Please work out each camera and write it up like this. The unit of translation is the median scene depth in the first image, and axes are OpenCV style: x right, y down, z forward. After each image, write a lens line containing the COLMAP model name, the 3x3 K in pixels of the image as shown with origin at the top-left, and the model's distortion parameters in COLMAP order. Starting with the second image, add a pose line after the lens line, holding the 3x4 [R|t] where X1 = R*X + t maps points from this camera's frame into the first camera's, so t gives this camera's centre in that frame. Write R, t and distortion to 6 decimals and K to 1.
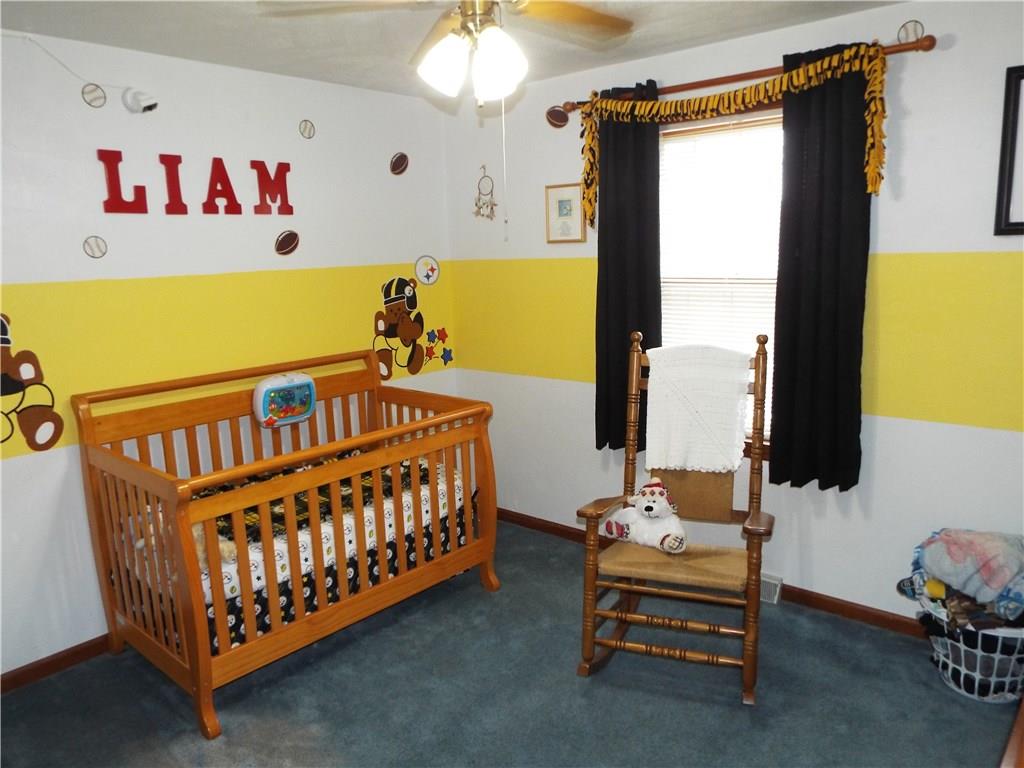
lens RADIAL K [[747.6, 0, 516.1], [0, 747.6, 390.5], [0, 0, 1]] dist [-0.005264, 0.002579]
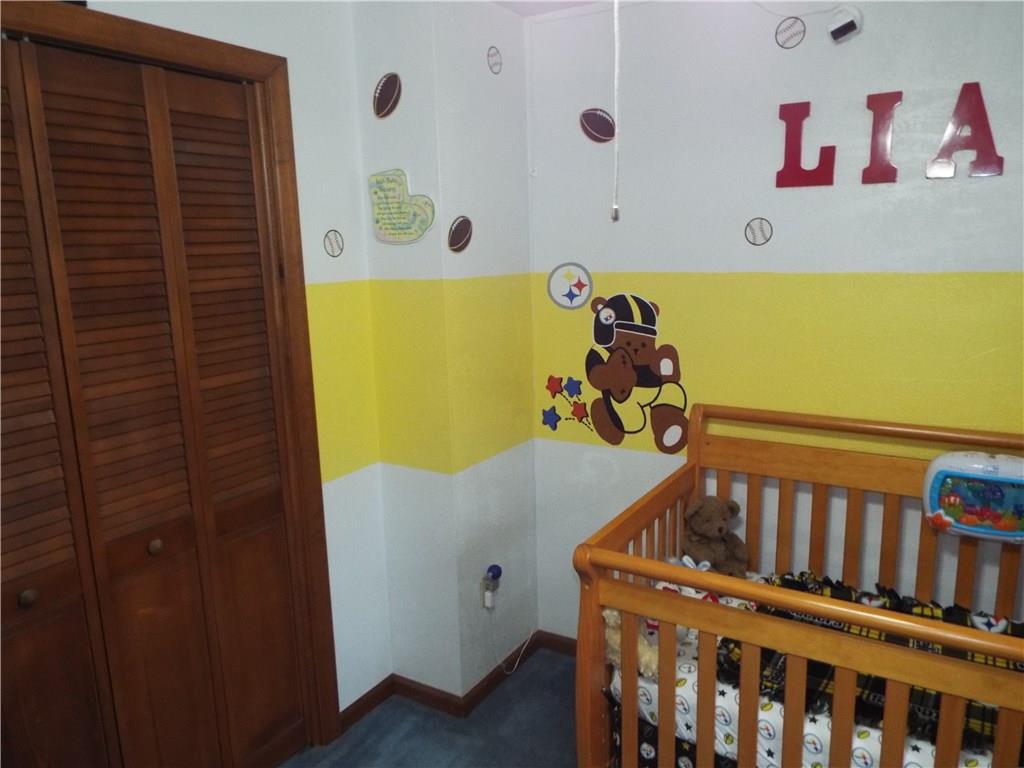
lens RADIAL K [[747.6, 0, 516.1], [0, 747.6, 390.5], [0, 0, 1]] dist [-0.005264, 0.002579]
pose [[0.162346, 0.224635, -0.960824, 0.203216], [-0.167926, 0.965827, 0.197431, -0.144266], [0.972340, 0.129295, 0.194520, 0.622617]]
